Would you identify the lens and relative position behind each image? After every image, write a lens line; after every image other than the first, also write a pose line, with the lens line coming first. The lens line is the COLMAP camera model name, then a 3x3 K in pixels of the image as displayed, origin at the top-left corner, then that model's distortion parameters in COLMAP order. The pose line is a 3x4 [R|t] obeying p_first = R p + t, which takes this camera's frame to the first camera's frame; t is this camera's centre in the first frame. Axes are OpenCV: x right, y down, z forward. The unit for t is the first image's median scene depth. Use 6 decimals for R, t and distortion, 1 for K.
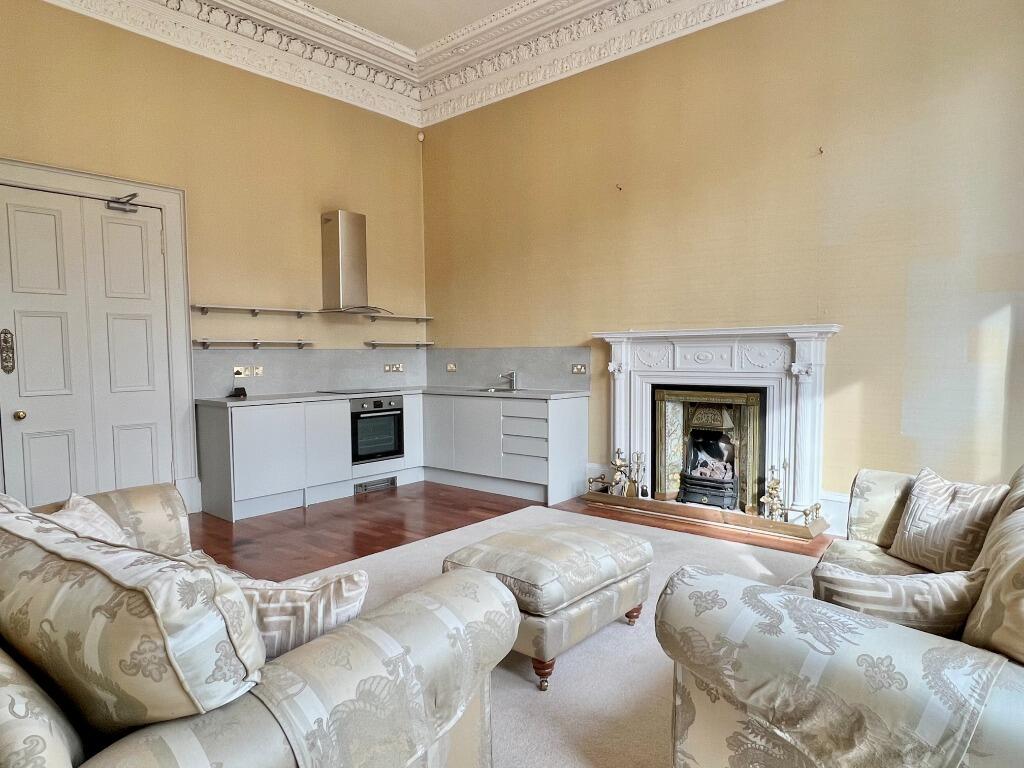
lens RADIAL K [[625.0, 0, 507.3], [0, 625.0, 393.4], [0, 0, 1]] dist [0.002727, -0.001512]
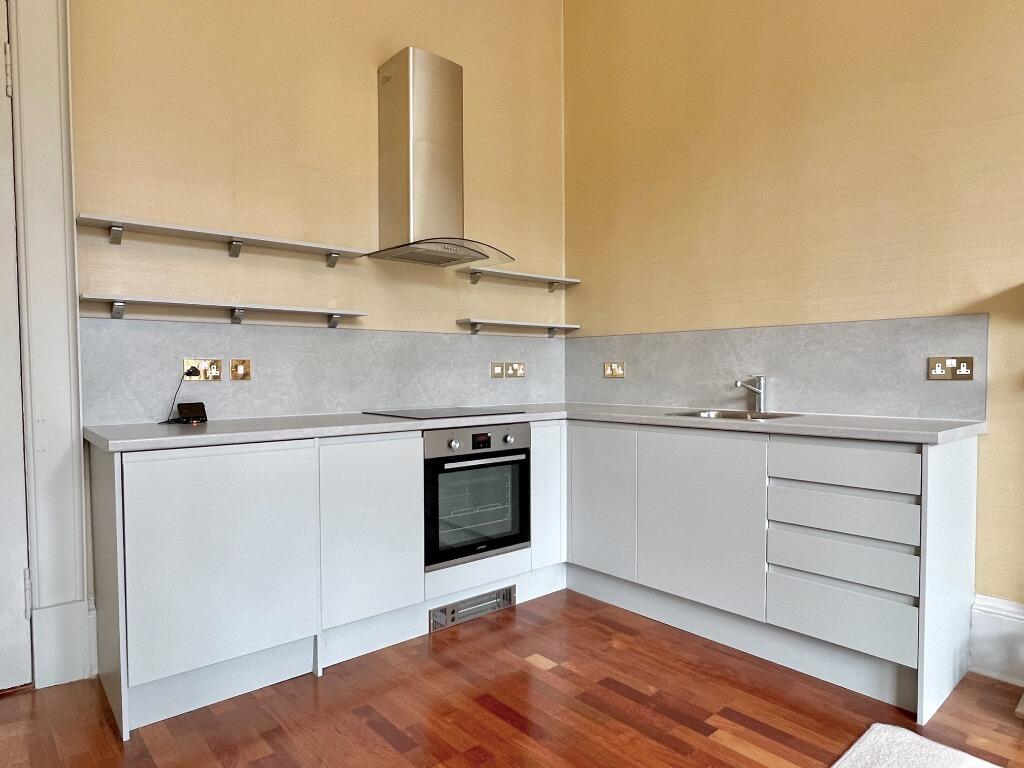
lens RADIAL K [[625.0, 0, 507.3], [0, 625.0, 393.4], [0, 0, 1]] dist [0.002727, -0.001512]
pose [[0.988054, 0.010691, -0.153738, -0.113486], [-0.014602, 0.999597, -0.024331, -0.007536], [0.153416, 0.026286, 0.987812, 0.526977]]
